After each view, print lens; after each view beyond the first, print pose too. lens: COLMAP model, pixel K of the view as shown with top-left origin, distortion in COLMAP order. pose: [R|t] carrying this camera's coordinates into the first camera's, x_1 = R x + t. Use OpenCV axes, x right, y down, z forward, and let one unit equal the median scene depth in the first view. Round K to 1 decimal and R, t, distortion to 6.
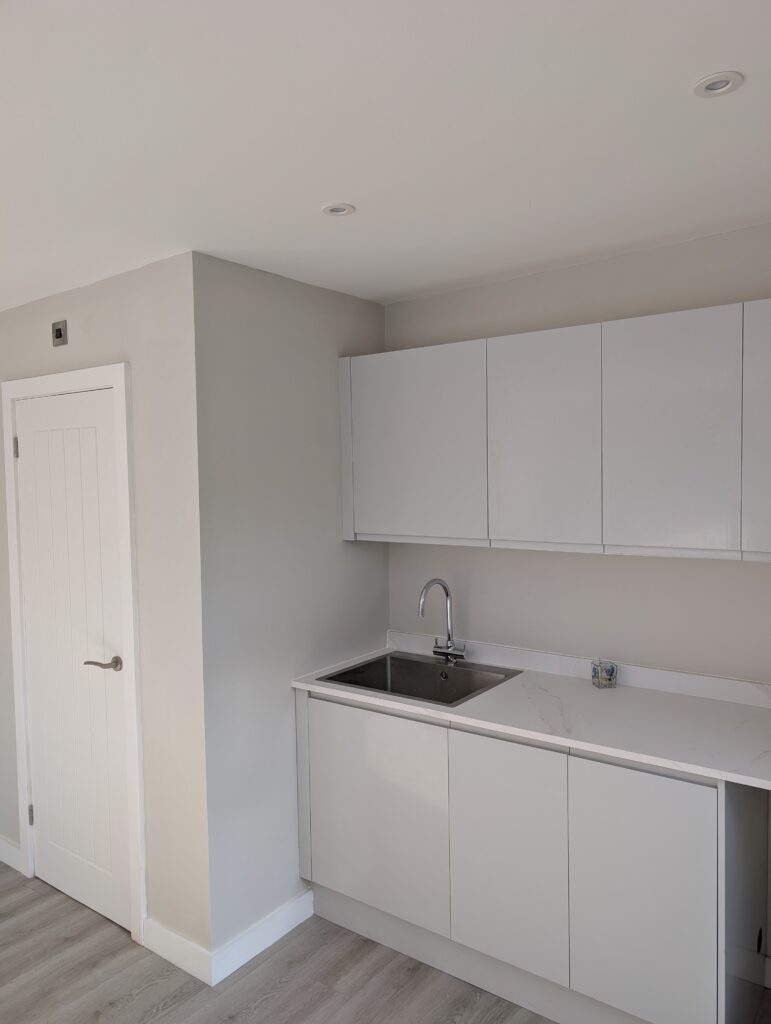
lens RADIAL K [[729.0, 0, 385.5], [0, 729.0, 512.0], [0, 0, 1]] dist [-0.001026, -0.005661]
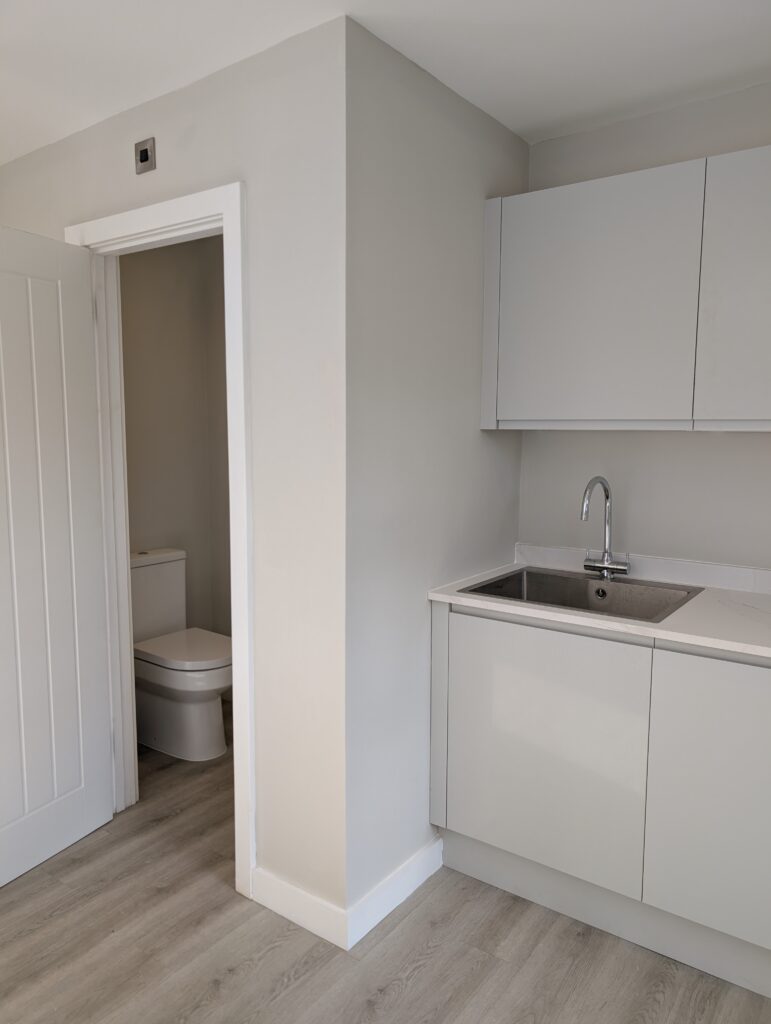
lens RADIAL K [[731.9, 0, 385.5], [0, 731.9, 512.0], [0, 0, 1]] dist [0.004269, -0.003768]
pose [[0.999752, 0.021858, 0.004251, -0.198817], [-0.022091, 0.997574, 0.066015, 0.094210], [-0.002798, -0.066092, 0.997810, 0.192277]]
